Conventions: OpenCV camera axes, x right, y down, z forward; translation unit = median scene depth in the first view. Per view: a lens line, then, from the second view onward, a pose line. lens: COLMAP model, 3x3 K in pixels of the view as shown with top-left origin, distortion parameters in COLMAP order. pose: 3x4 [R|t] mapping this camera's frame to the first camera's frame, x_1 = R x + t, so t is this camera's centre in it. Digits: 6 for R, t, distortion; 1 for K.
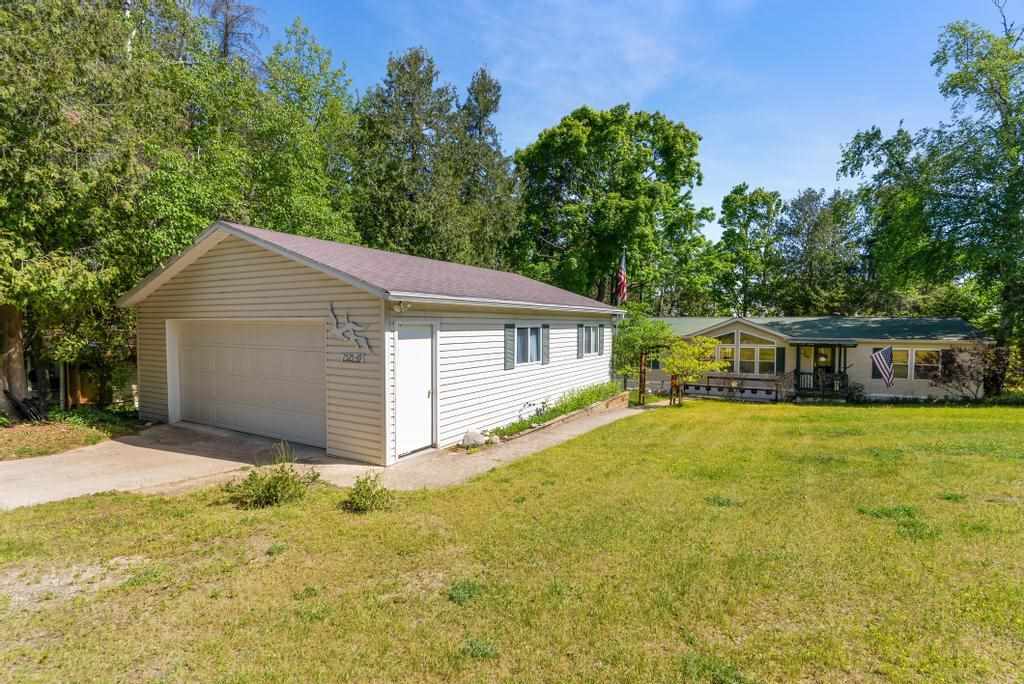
lens RADIAL K [[494.2, 0, 509.7], [0, 494.2, 338.3], [0, 0, 1]] dist [0.000015, 0.002169]
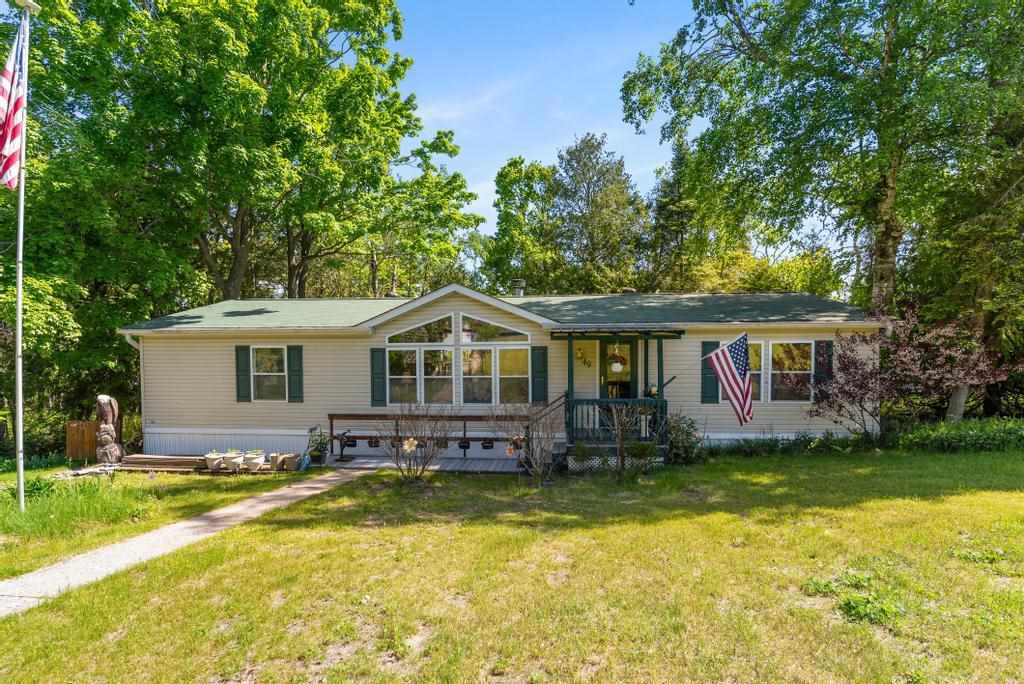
lens RADIAL K [[545.9, 0, 513.8], [0, 545.9, 340.3], [0, 0, 1]] dist [0.008662, 0.000608]
pose [[0.922569, -0.014473, 0.385561, 0.323421], [0.025499, 0.999399, -0.023499, 0.024189], [-0.384989, 0.031511, 0.922383, 0.524573]]
